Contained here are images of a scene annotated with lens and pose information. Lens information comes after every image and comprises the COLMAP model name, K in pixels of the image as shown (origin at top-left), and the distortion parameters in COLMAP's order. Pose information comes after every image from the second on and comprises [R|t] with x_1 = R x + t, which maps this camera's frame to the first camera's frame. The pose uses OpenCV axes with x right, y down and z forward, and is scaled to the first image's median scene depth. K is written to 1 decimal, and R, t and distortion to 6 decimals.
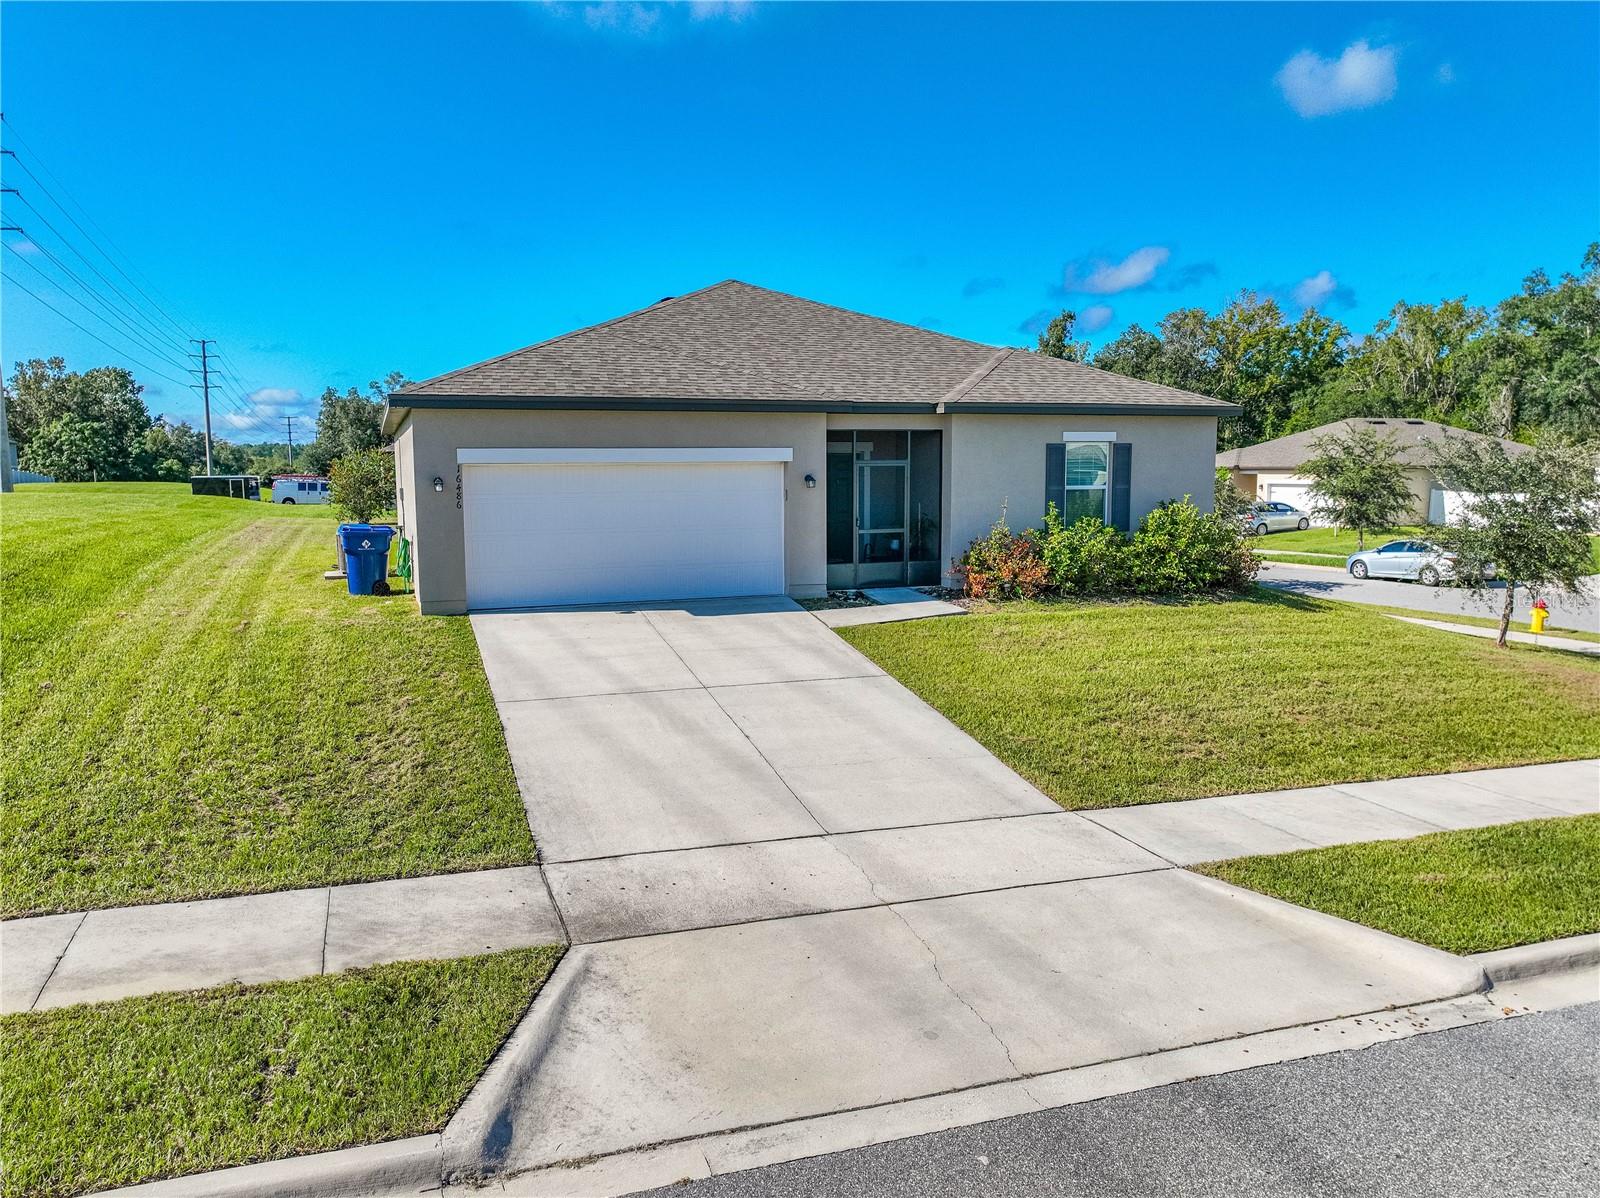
lens RADIAL K [[1125.4, 0, 786.5], [0, 1125.4, 588.7], [0, 0, 1]] dist [0.007778, 0.003104]
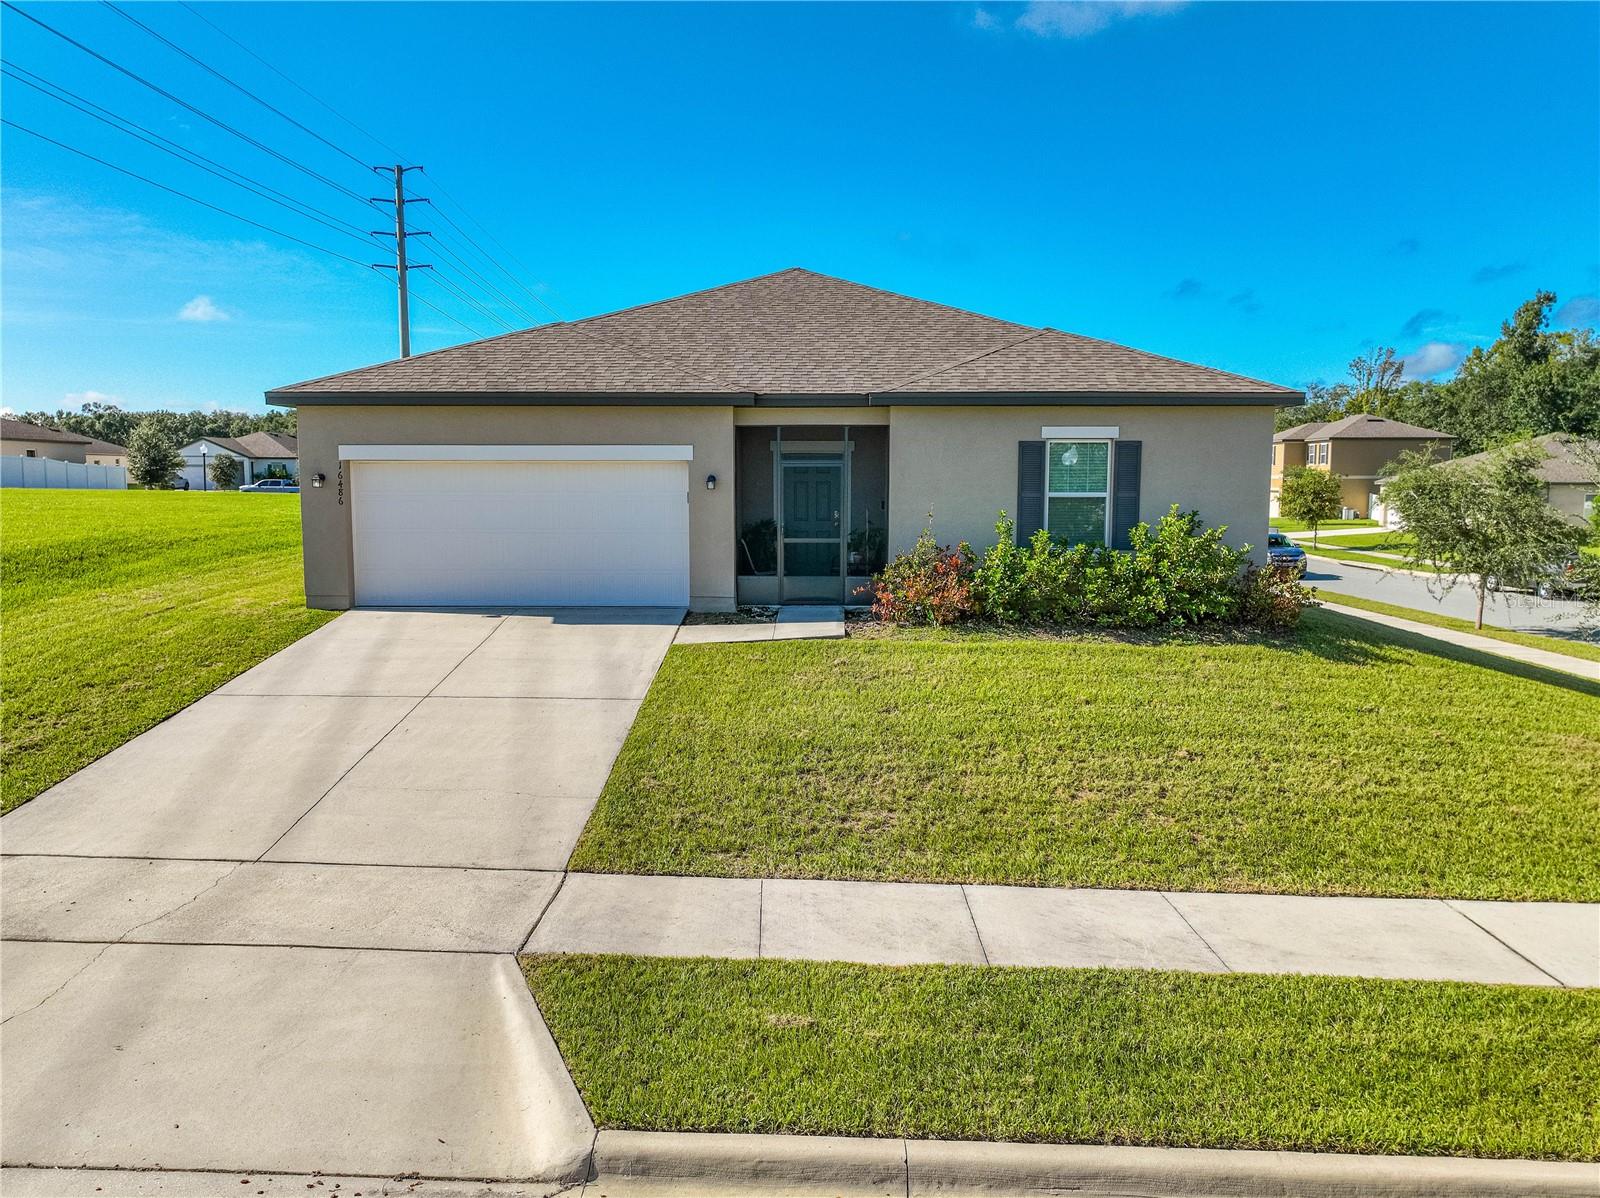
lens RADIAL K [[1157.6, 0, 803.0], [0, 1157.6, 615.1], [0, 0, 1]] dist [0.000999, 0.016268]
pose [[0.934010, 0.049861, -0.353749, 0.422093], [-0.046953, 0.998756, 0.016802, -0.008284], [0.354147, 0.000917, 0.935189, 0.157289]]
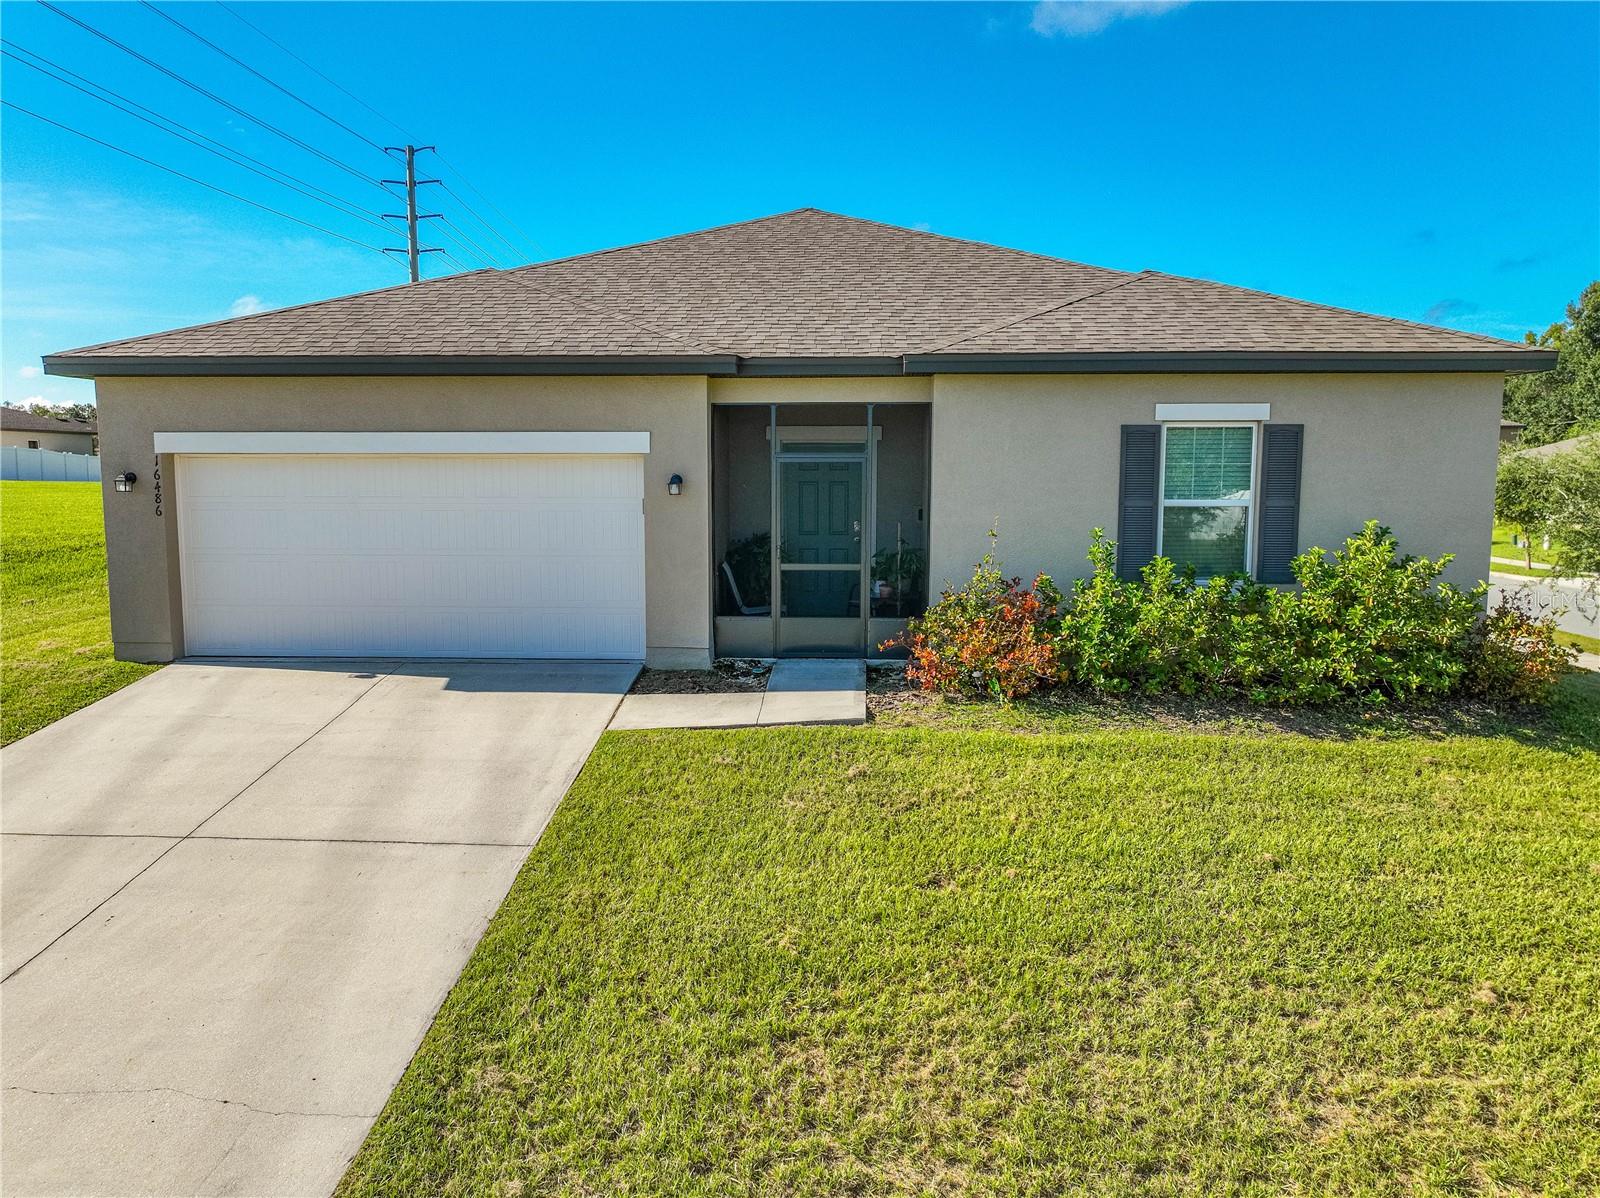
lens RADIAL K [[1125.4, 0, 792.2], [0, 1125.4, 607.7], [0, 0, 1]] dist [0.007778, 0.003104]
pose [[0.921260, 0.055581, -0.384955, 0.326382], [-0.050036, 0.998449, 0.024413, -0.045548], [0.385714, -0.003229, 0.922613, 0.442185]]
